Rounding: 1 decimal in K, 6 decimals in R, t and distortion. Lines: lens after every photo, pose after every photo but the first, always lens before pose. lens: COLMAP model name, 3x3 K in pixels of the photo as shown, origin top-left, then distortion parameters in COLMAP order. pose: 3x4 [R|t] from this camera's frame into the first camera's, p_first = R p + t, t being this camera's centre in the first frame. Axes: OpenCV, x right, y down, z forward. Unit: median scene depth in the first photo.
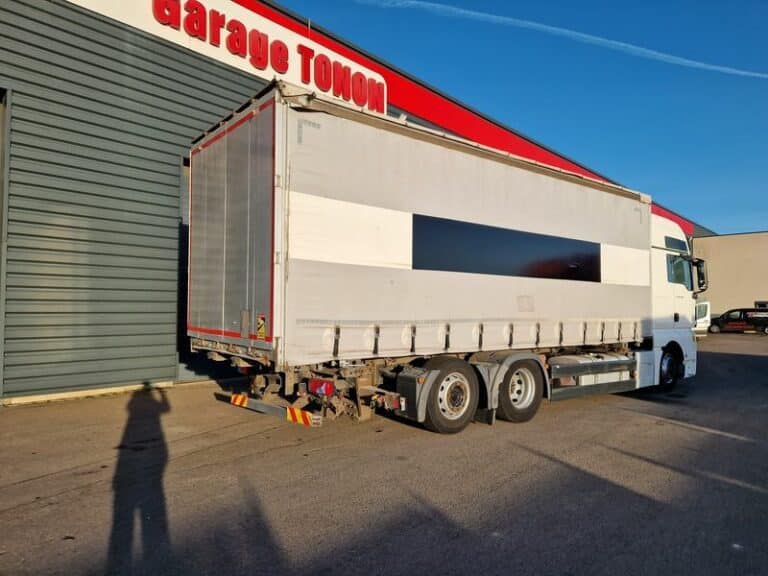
lens RADIAL K [[502.6, 0, 384.0], [0, 502.6, 288.0], [0, 0, 1]] dist [0.187910, 0.000034]
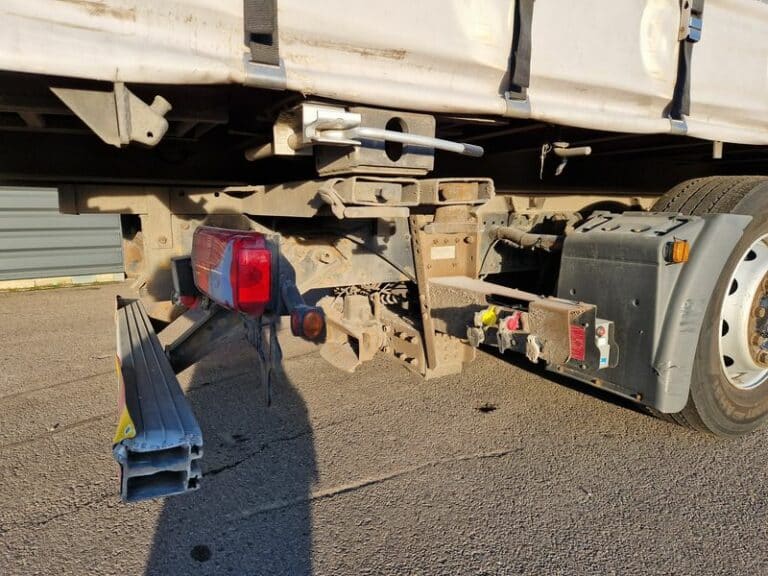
lens RADIAL K [[502.6, 0, 384.0], [0, 502.6, 288.0], [0, 0, 1]] dist [0.187910, 0.000034]
pose [[0.989249, 0.012378, -0.145716, -0.032237], [0.015206, 0.982304, 0.186677, 0.148147], [0.145448, -0.186886, 0.971555, 0.722456]]
